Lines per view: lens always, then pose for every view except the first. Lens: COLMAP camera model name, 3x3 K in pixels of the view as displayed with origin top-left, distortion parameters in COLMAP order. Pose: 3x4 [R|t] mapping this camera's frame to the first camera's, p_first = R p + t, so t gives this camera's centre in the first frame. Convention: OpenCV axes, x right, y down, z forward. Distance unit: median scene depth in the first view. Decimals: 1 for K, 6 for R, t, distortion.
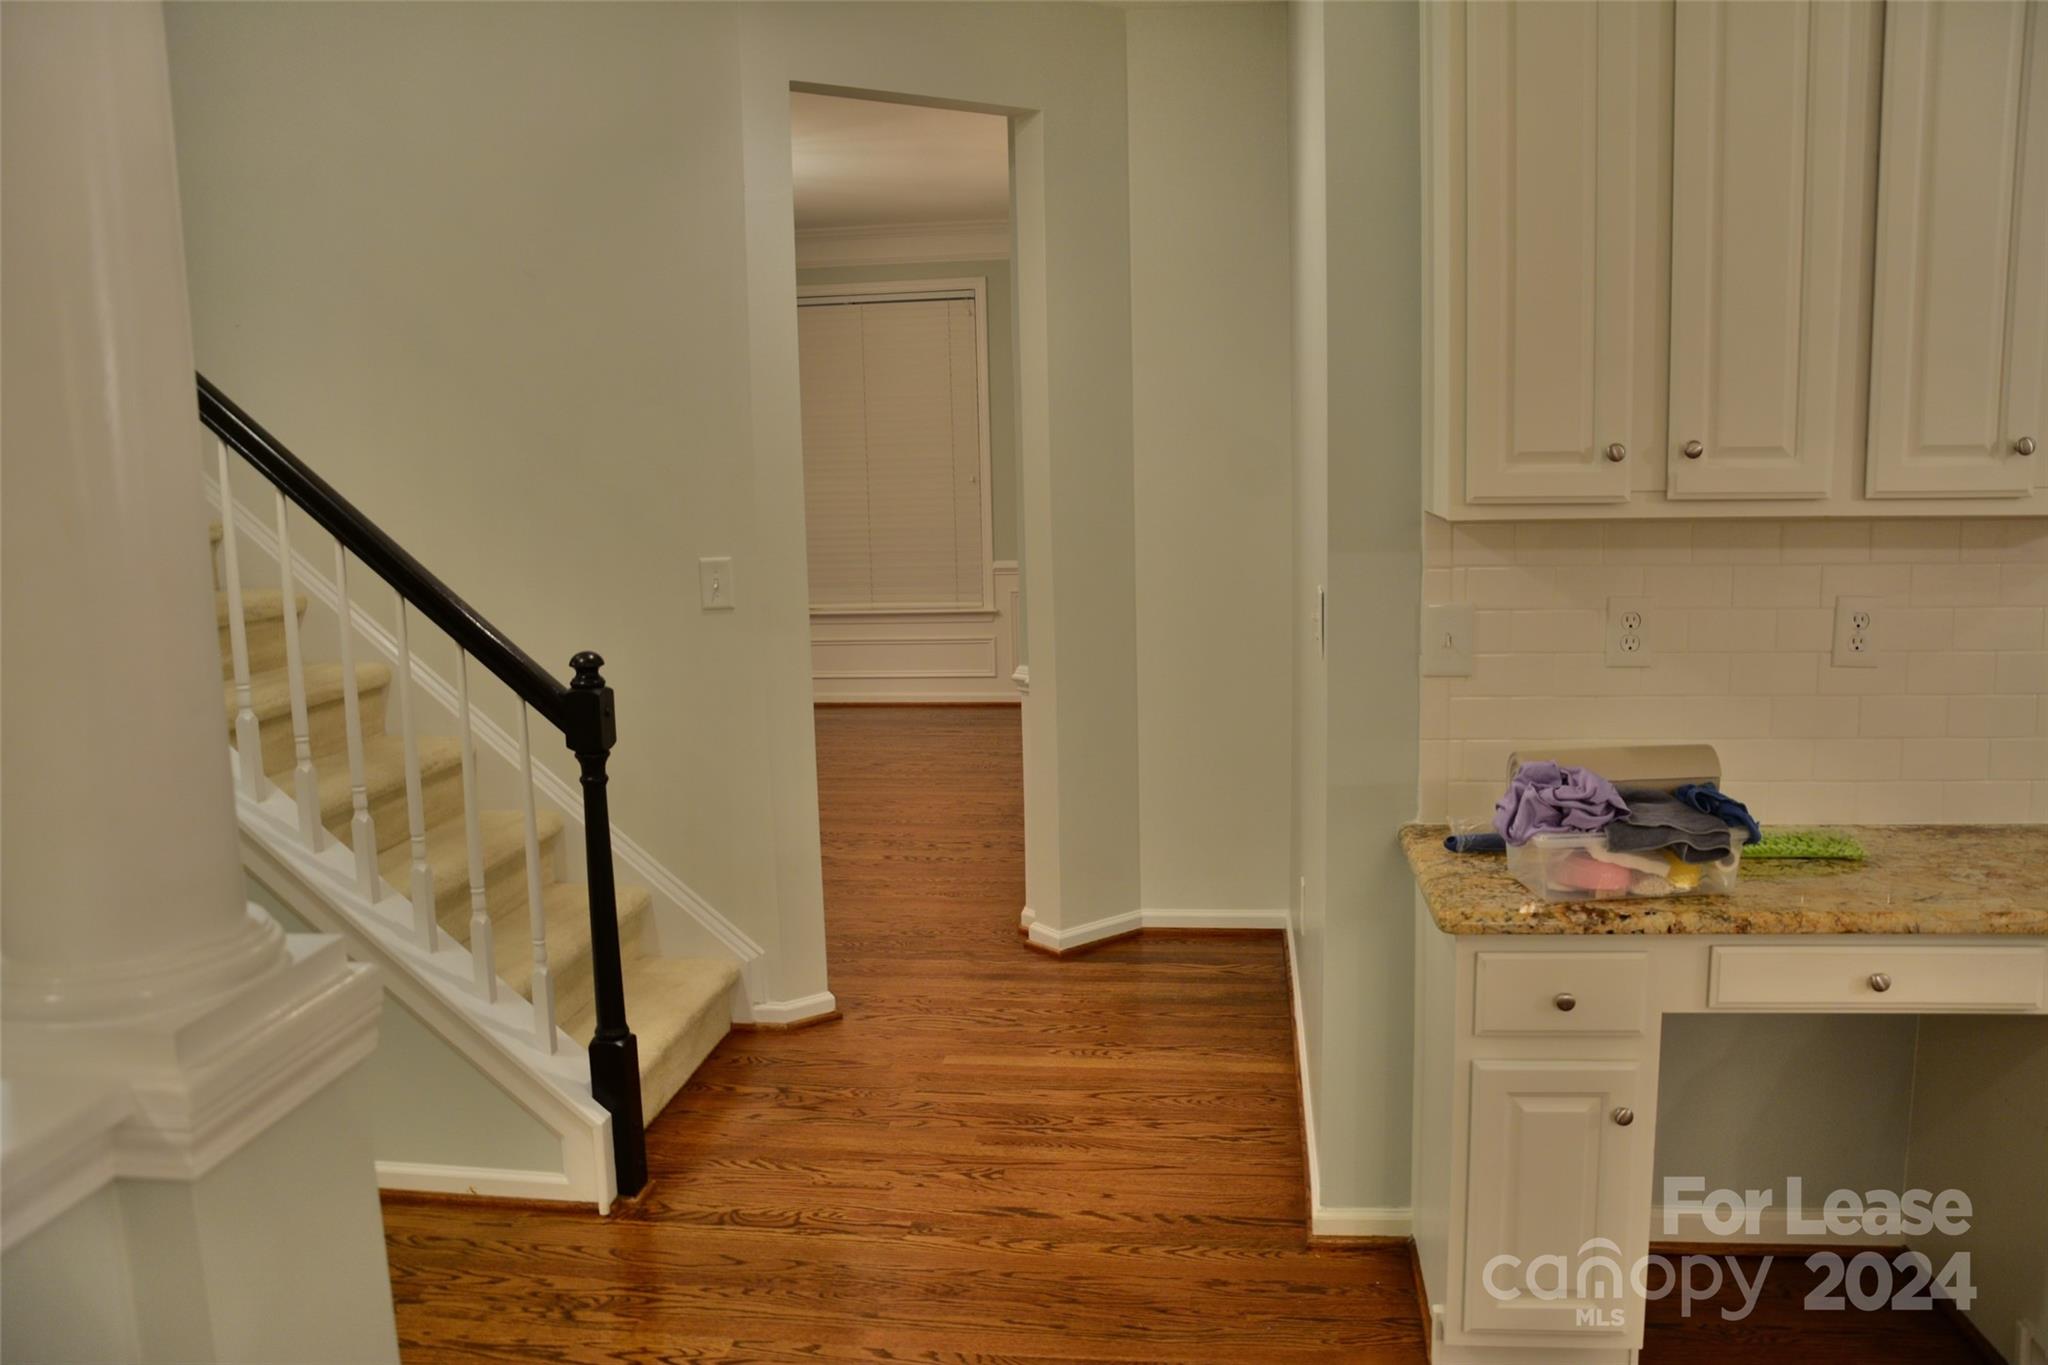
lens RADIAL K [[1623.6, 0, 1022.5], [0, 1623.6, 701.5], [0, 0, 1]] dist [-0.168937, 0.148534]
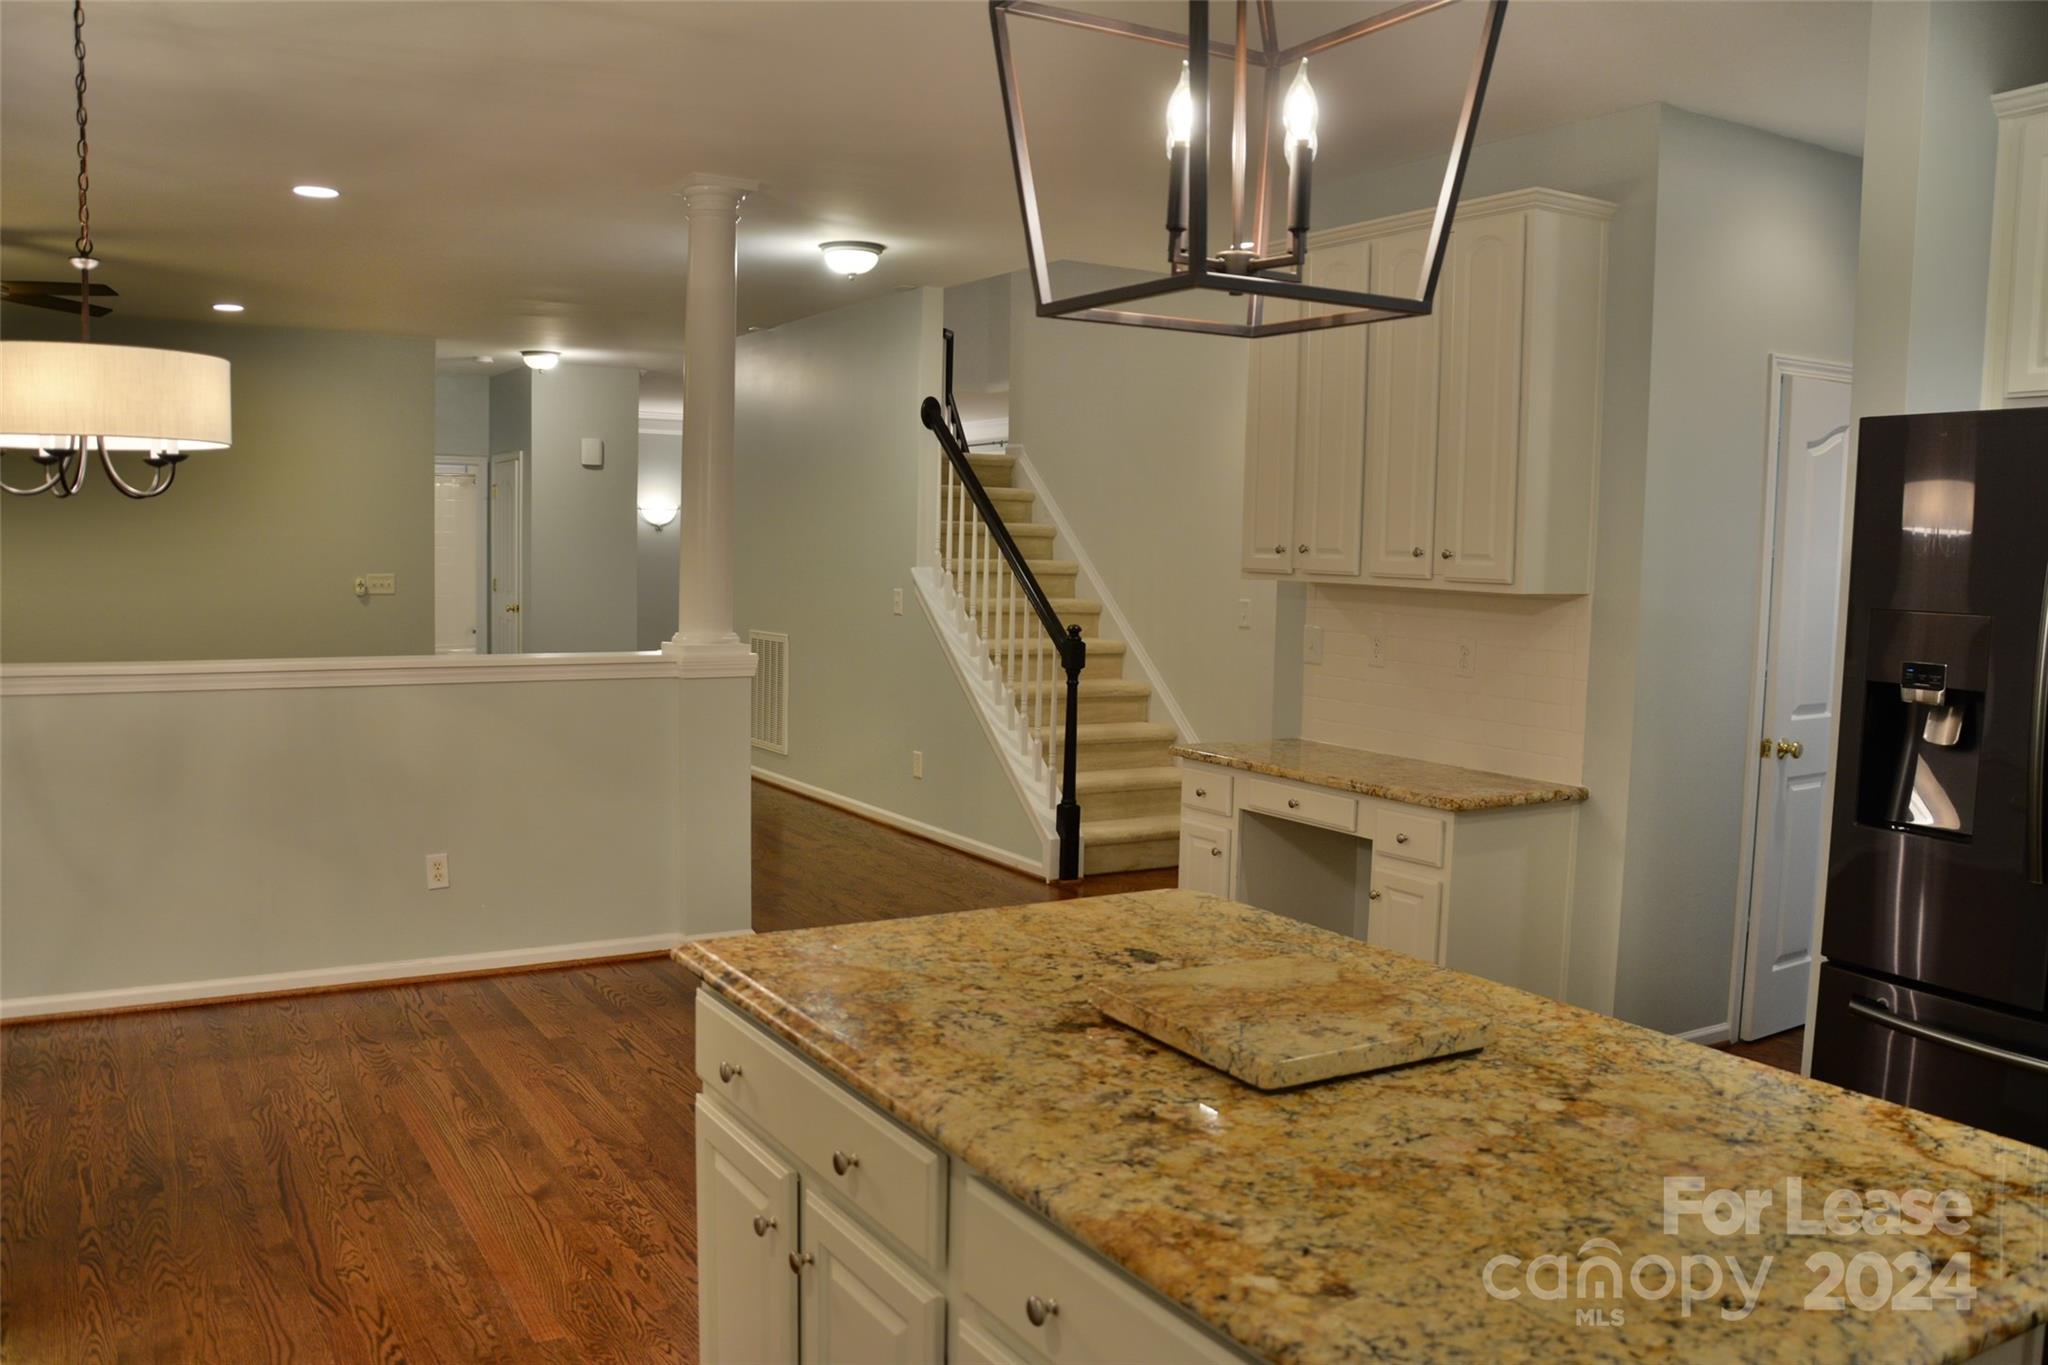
lens RADIAL K [[1623.6, 0, 1022.5], [0, 1623.6, 701.5], [0, 0, 1]] dist [-0.168937, 0.148534]
pose [[0.631520, 0.117215, -0.766449, 1.838117], [-0.161518, 0.986709, 0.017816, 0.061497], [0.758350, 0.112544, 0.642059, -0.621622]]
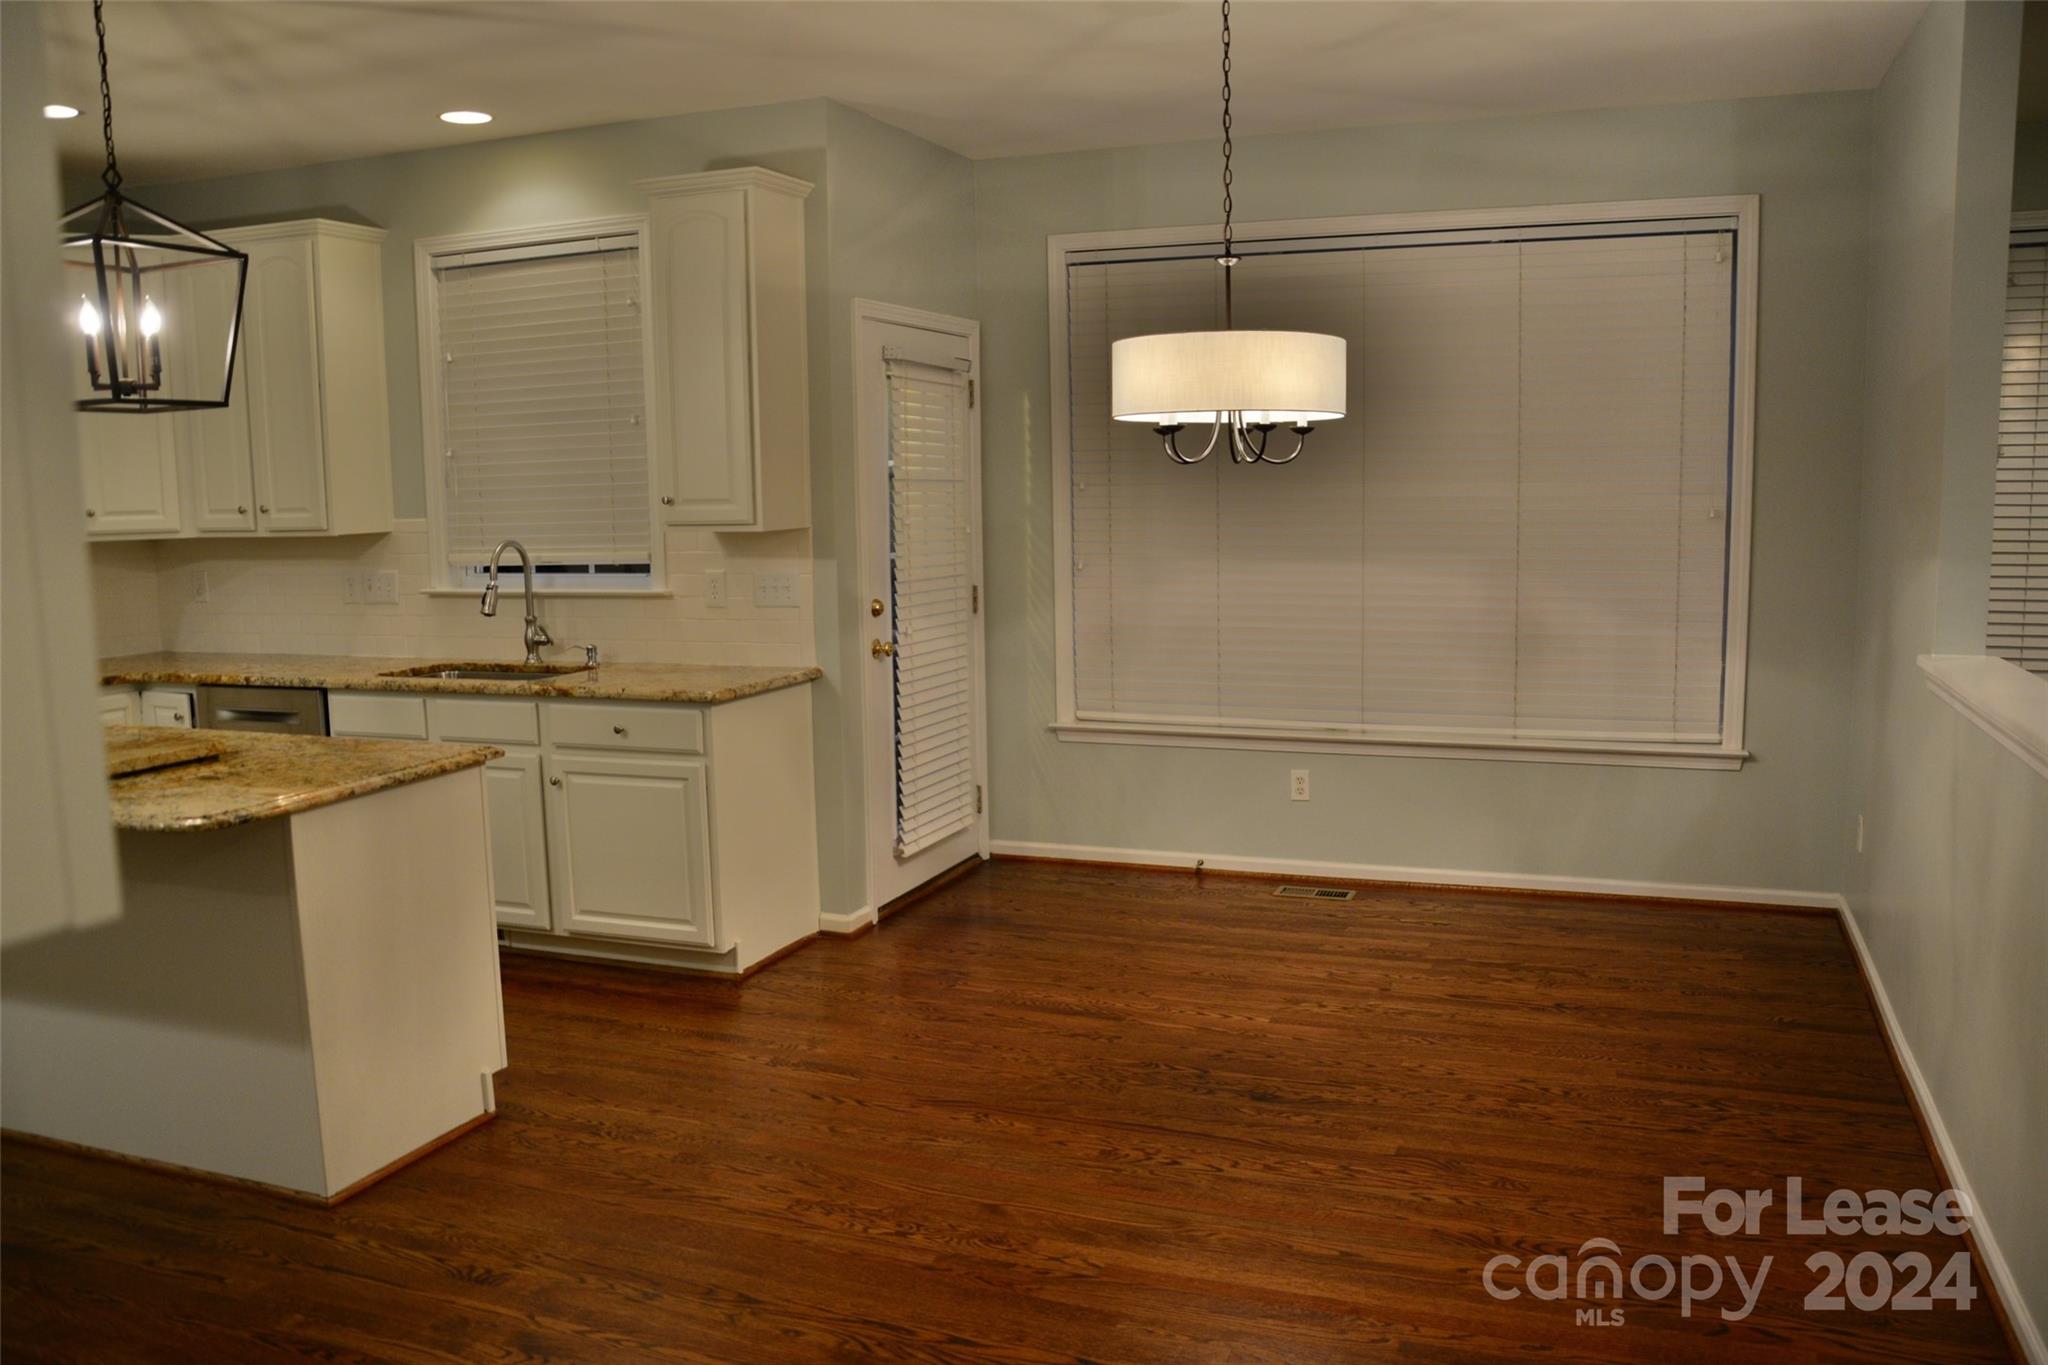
lens RADIAL K [[1623.6, 0, 1022.5], [0, 1623.6, 701.5], [0, 0, 1]] dist [-0.168937, 0.148534]
pose [[-0.970869, 0.007878, 0.239483, 0.104649], [0.076864, 0.956879, 0.280133, -0.194209], [-0.226949, 0.290380, -0.929609, 1.203570]]
